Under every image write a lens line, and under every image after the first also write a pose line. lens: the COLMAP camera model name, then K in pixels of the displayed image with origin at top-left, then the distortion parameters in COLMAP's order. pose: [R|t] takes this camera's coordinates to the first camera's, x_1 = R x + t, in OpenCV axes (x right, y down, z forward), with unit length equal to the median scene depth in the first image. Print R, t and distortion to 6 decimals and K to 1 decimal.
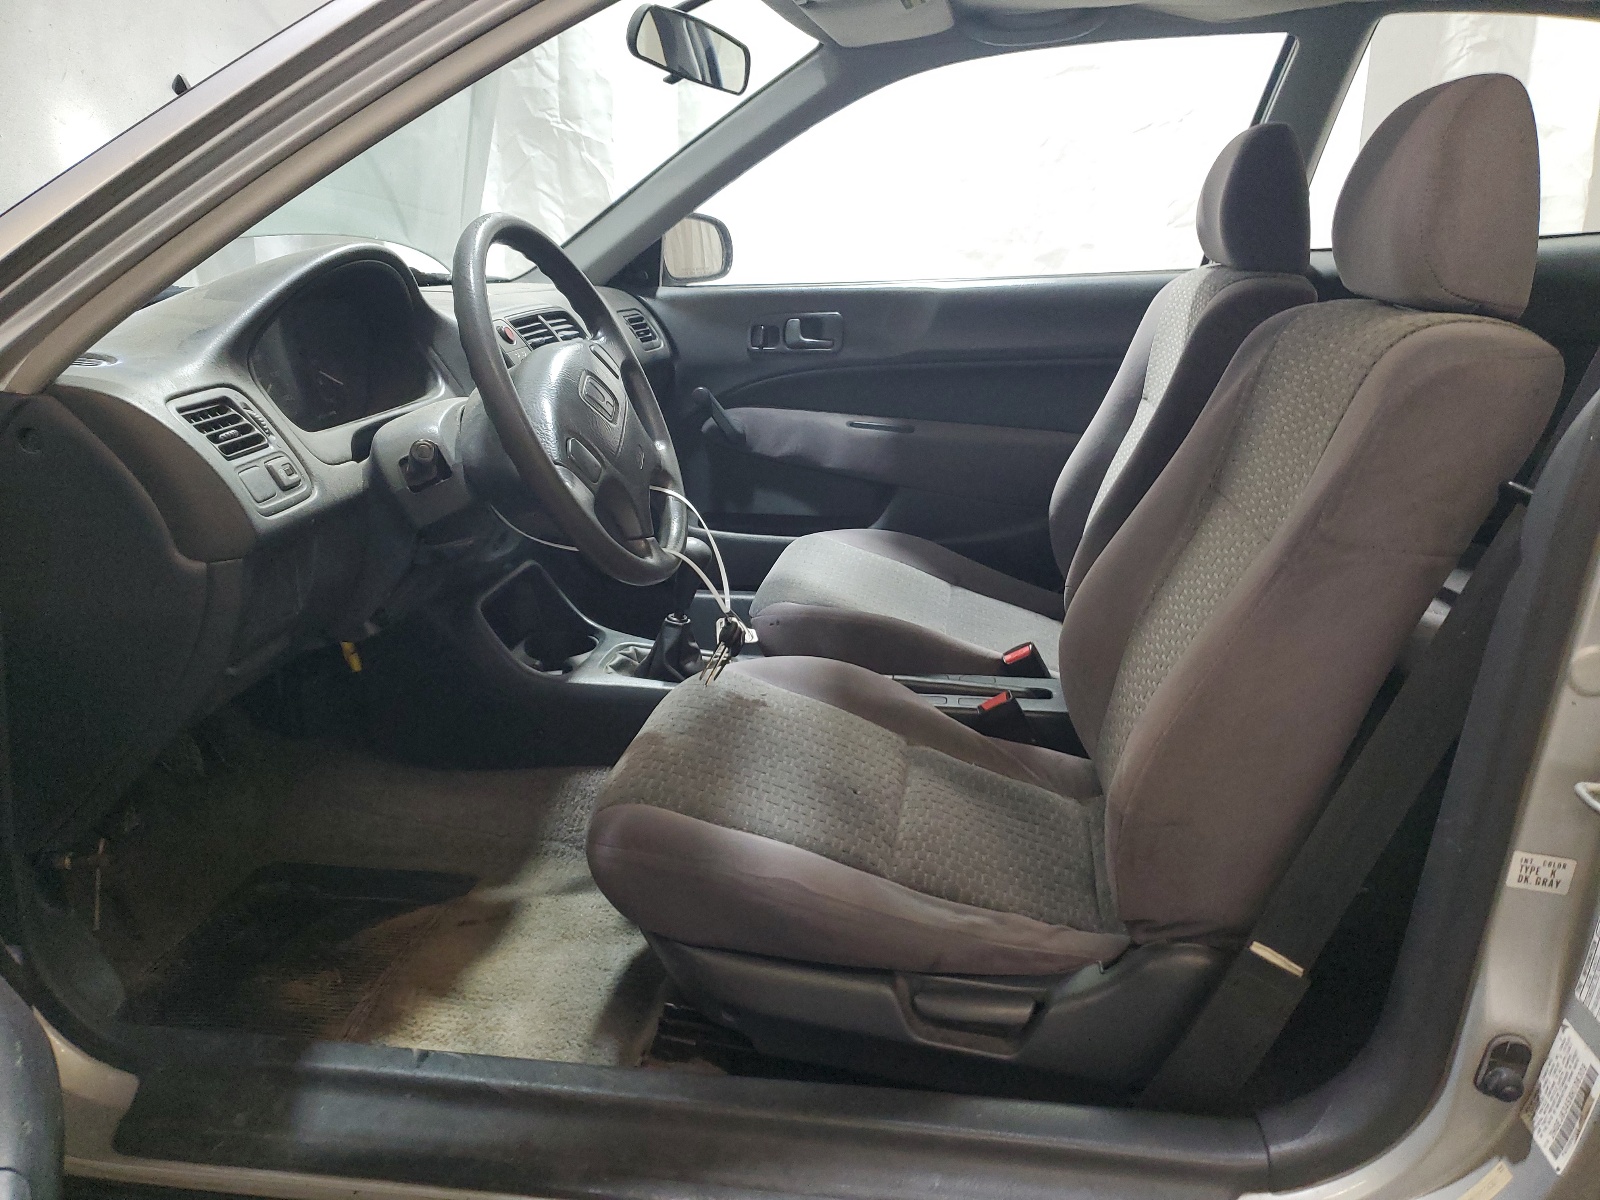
lens RADIAL K [[1201.1, 0, 800.0], [0, 1201.1, 600.0], [0, 0, 1]] dist [0.025786, -0.002432]
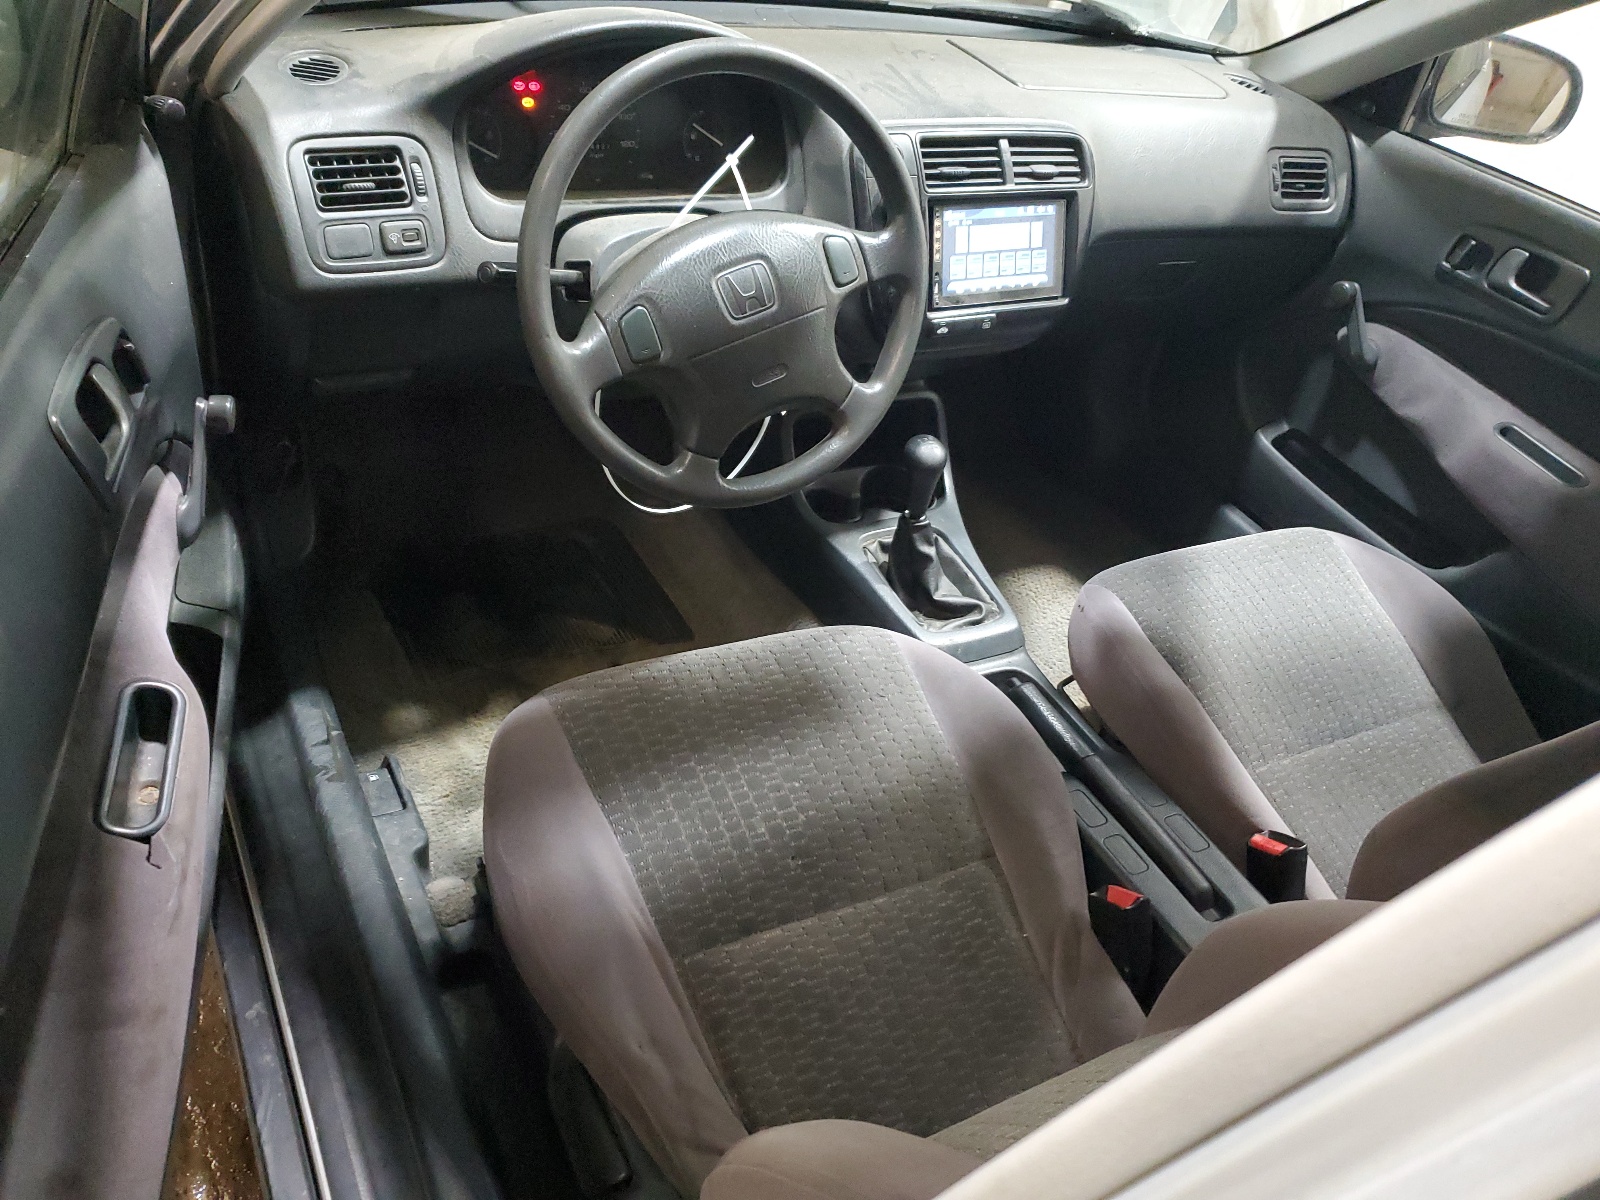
lens RADIAL K [[1201.1, 0, 800.0], [0, 1201.1, 600.0], [0, 0, 1]] dist [0.025786, -0.002432]
pose [[0.580968, 0.590773, -0.559878, 0.256617], [-0.403227, 0.806434, 0.432518, -0.205994], [0.707025, -0.025521, 0.706728, 0.225467]]
